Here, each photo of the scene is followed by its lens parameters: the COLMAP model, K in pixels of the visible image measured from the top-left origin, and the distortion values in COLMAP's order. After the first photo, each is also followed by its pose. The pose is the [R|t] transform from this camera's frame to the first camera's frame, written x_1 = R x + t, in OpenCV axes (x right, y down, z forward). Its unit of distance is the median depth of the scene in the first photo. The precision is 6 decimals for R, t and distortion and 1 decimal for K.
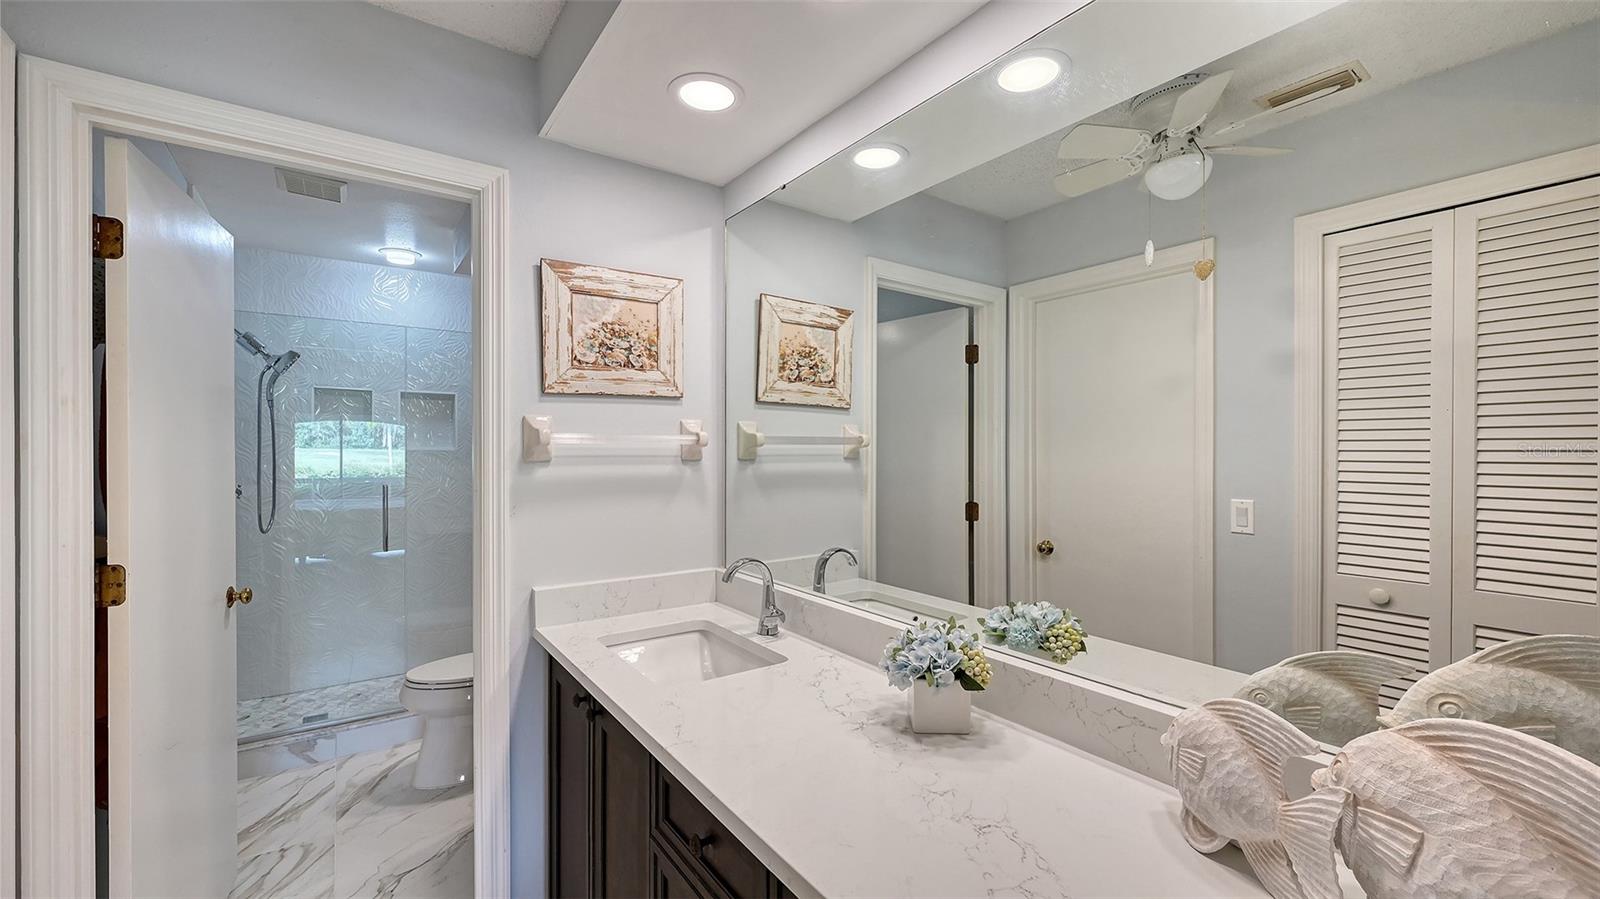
lens RADIAL K [[640.9, 0, 802.8], [0, 640.9, 449.1], [0, 0, 1]] dist [-0.000502, -0.000057]
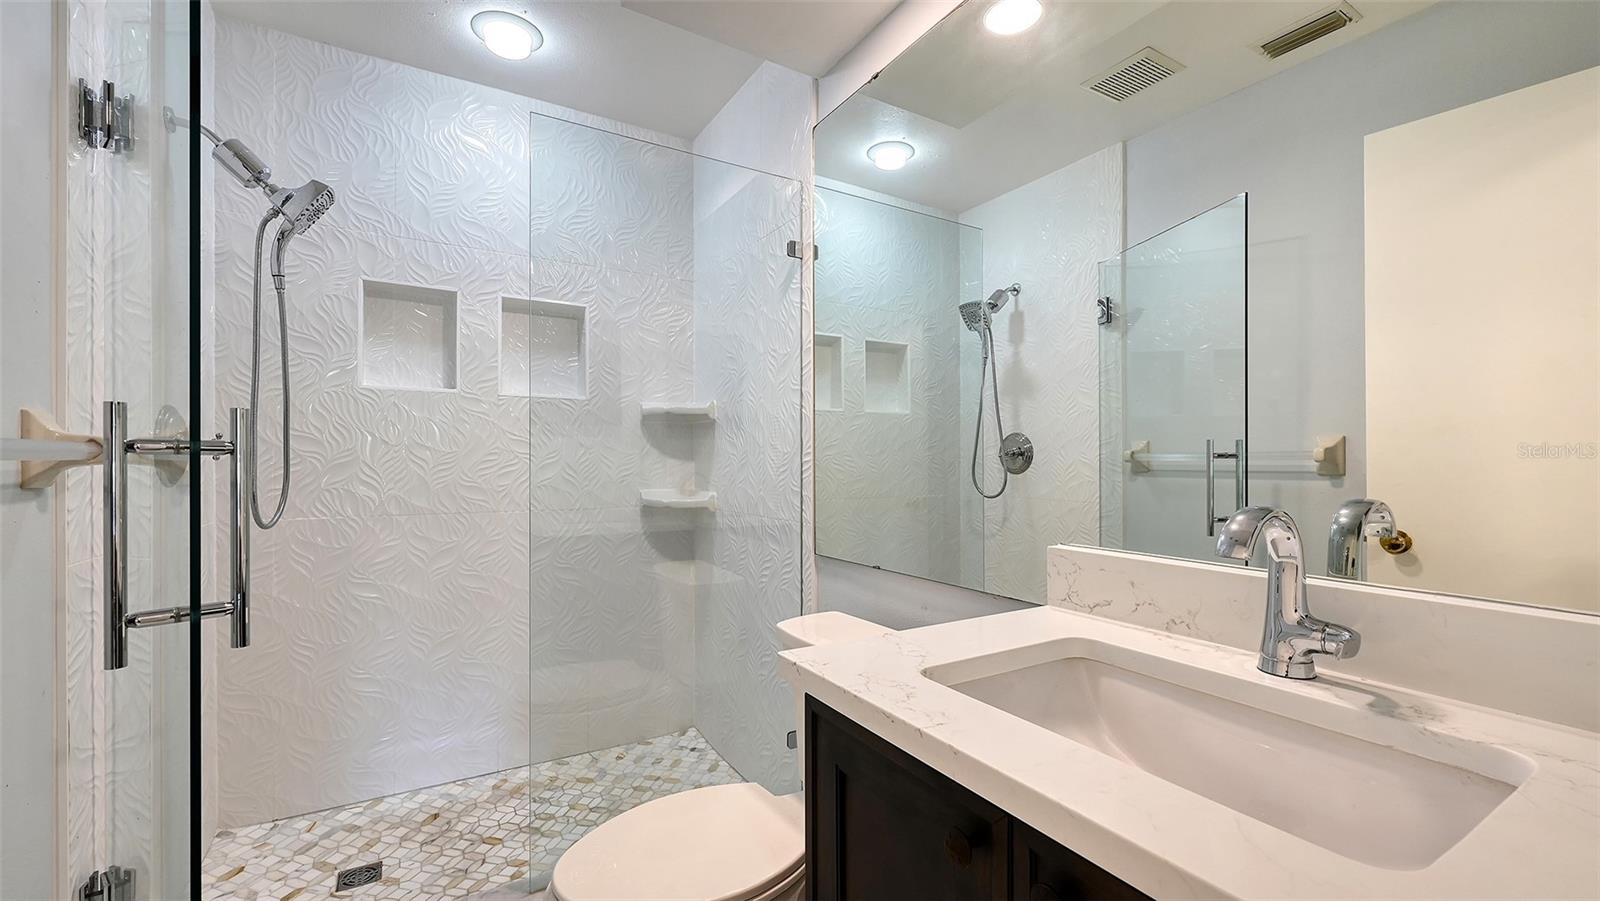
lens RADIAL K [[640.9, 0, 796.2], [0, 640.9, 458.8], [0, 0, 1]] dist [-0.000502, -0.000057]
pose [[0.996342, 0.000142, -0.085455, -0.350434], [-0.000384, 0.999996, -0.002813, 0.072152], [0.085454, 0.002835, 0.996338, 0.495635]]
